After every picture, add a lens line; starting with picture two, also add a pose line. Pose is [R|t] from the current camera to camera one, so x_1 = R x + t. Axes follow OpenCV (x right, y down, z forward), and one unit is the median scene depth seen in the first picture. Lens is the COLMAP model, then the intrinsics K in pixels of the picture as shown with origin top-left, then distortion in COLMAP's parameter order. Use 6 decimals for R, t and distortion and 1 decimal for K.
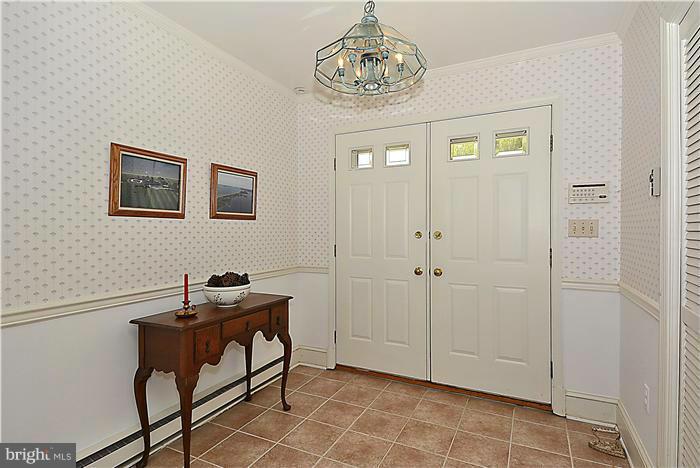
lens RADIAL K [[368.6, 0, 350.0], [0, 368.6, 234.0], [0, 0, 1]] dist [0.000153, 0.000038]
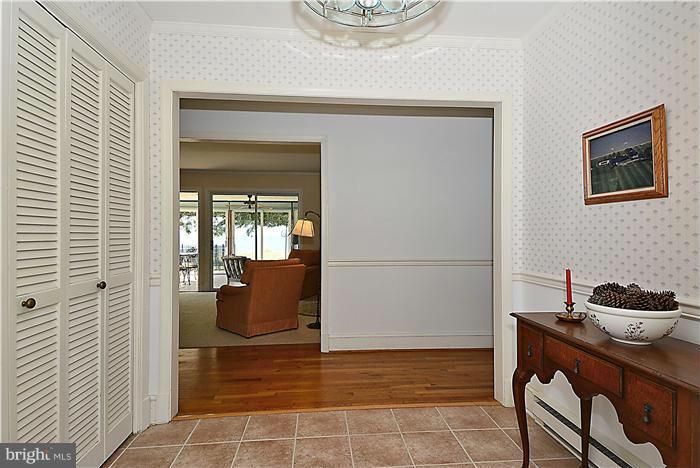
lens RADIAL K [[368.6, 0, 350.0], [0, 368.6, 234.0], [0, 0, 1]] dist [0.000153, 0.000038]
pose [[-0.850558, 0.001874, -0.525877, 0.412599], [-0.004139, 0.999939, 0.010257, 0.021830], [0.525864, 0.010901, -0.850499, 1.432564]]
